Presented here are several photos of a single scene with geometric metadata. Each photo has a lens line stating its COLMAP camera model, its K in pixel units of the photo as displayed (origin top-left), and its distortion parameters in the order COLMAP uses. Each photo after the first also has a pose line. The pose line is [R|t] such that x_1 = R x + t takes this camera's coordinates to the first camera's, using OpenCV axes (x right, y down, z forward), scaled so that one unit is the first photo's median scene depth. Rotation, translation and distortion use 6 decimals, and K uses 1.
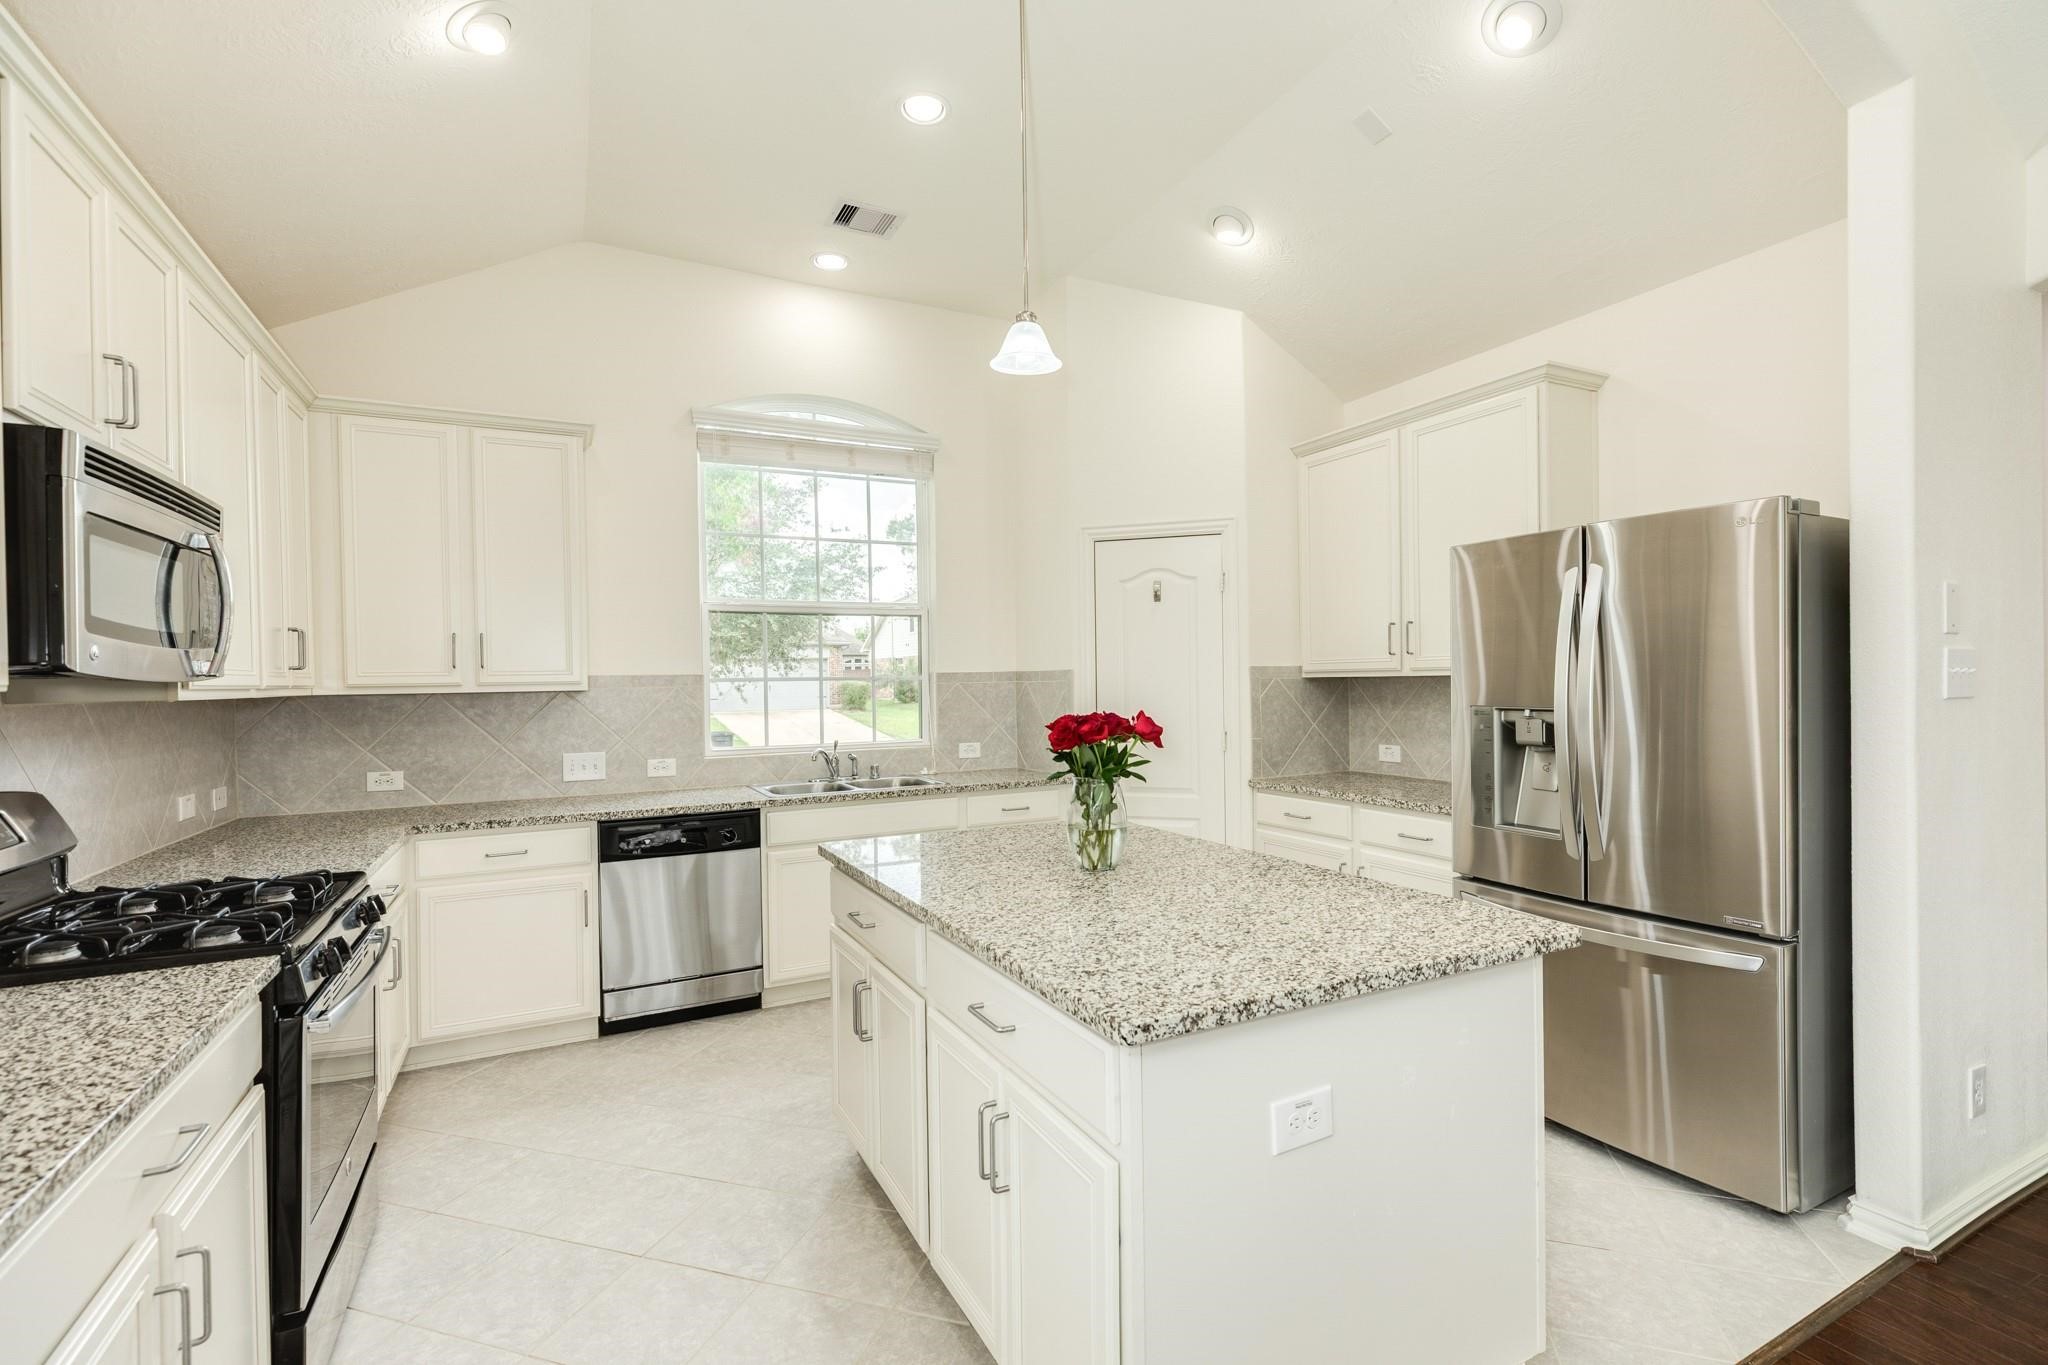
lens RADIAL K [[915.3, 0, 1028.4], [0, 915.3, 688.1], [0, 0, 1]] dist [0.007402, 0.000102]
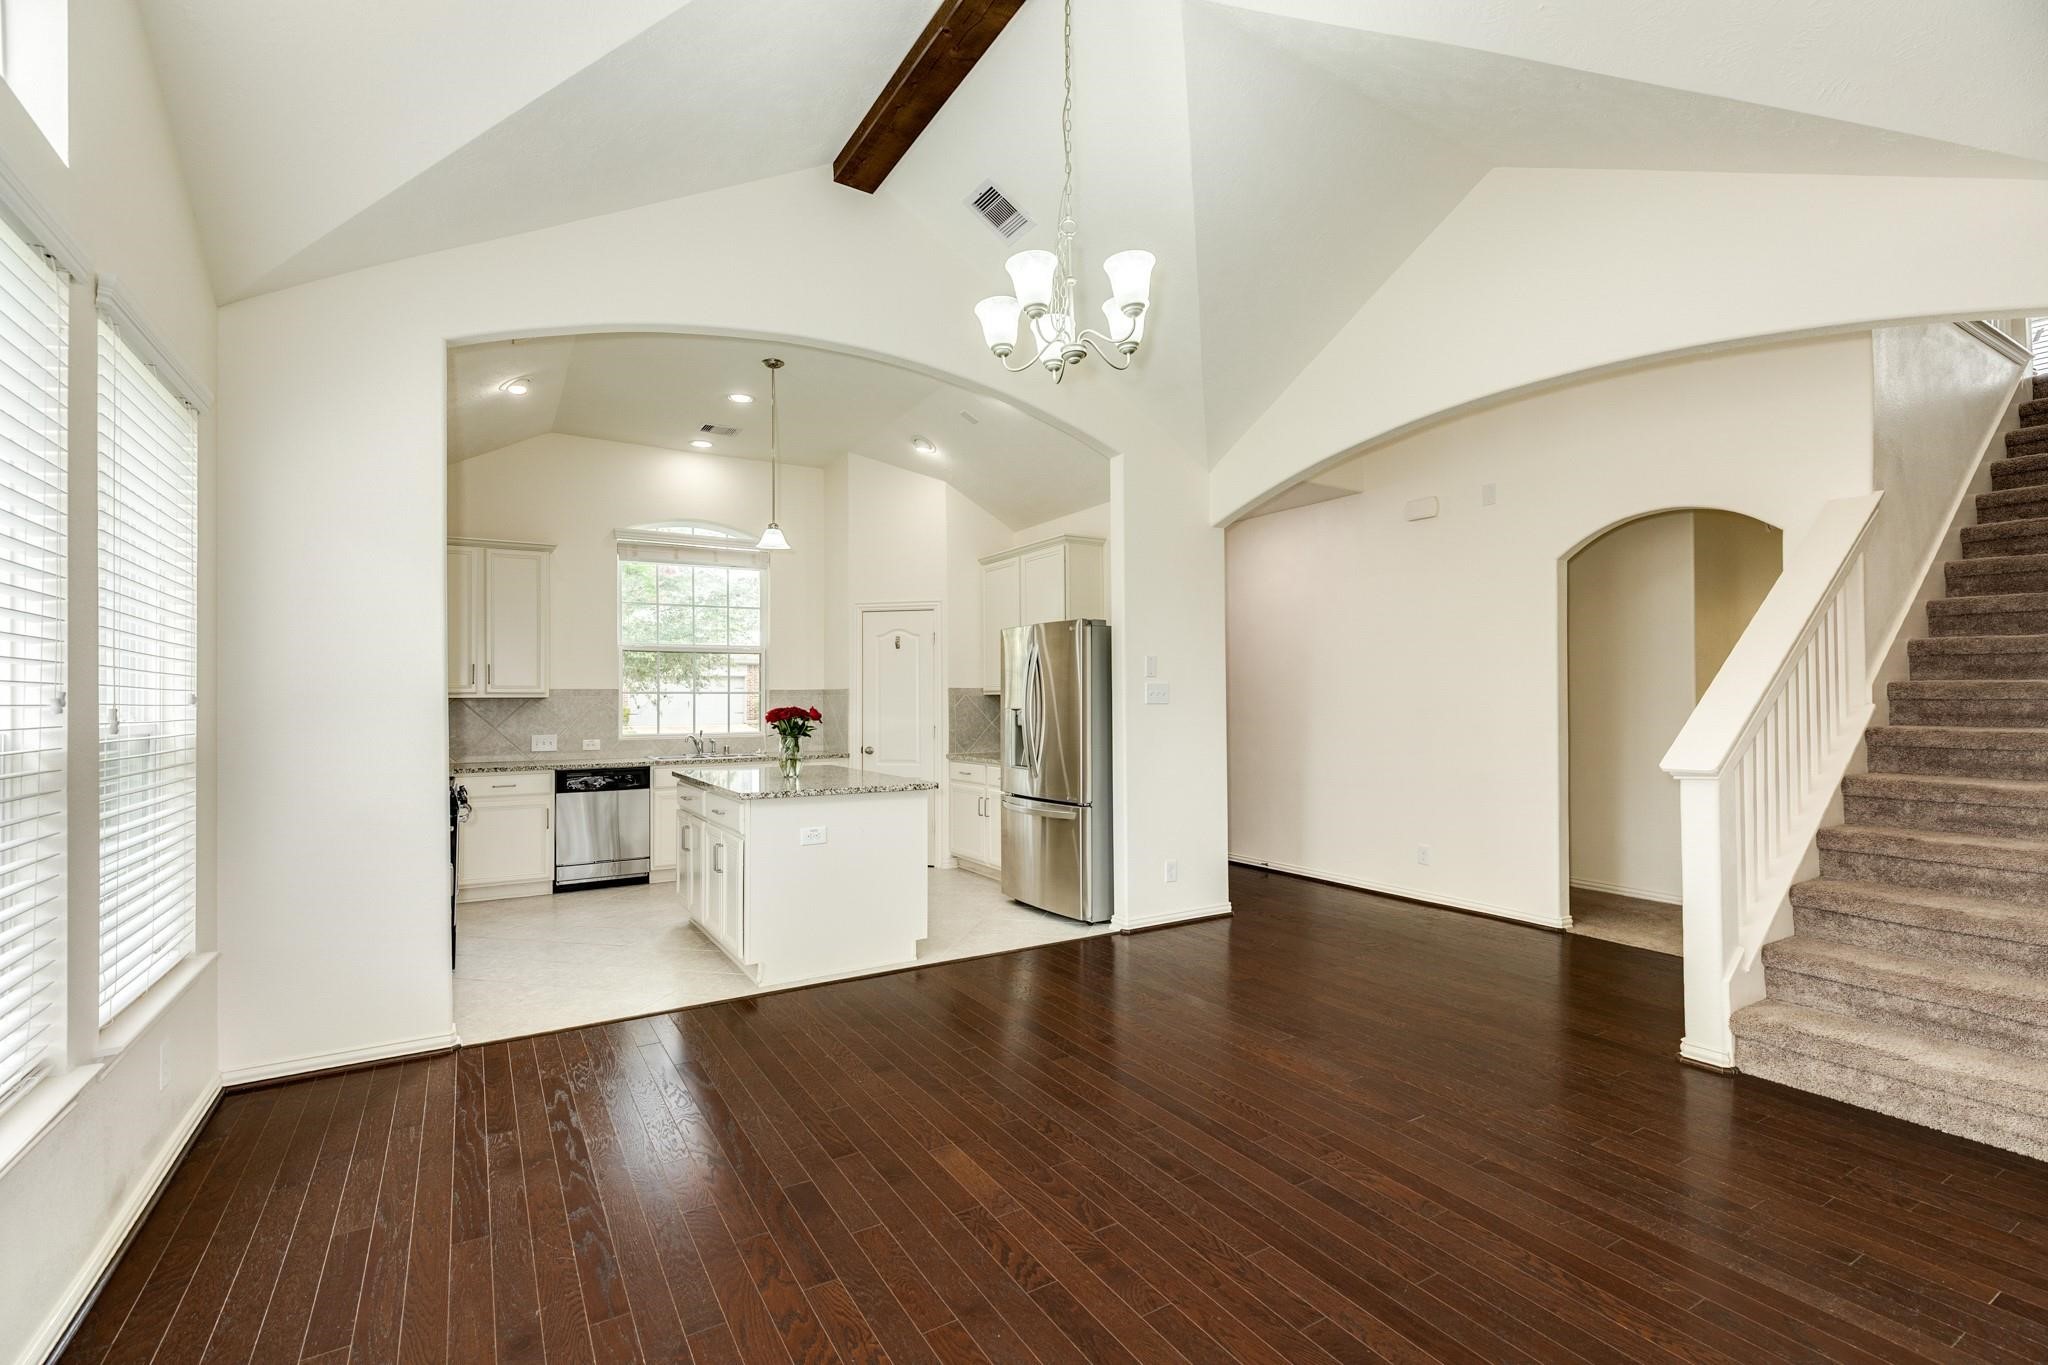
lens RADIAL K [[928.6, 0, 1024.0], [0, 928.6, 682.5], [0, 0, 1]] dist [0.016149, 0.000067]
pose [[0.997817, 0.011385, 0.065056, 0.301033], [-0.009651, 0.999592, -0.026896, 0.013061], [-0.065336, 0.026209, 0.997519, -0.820870]]
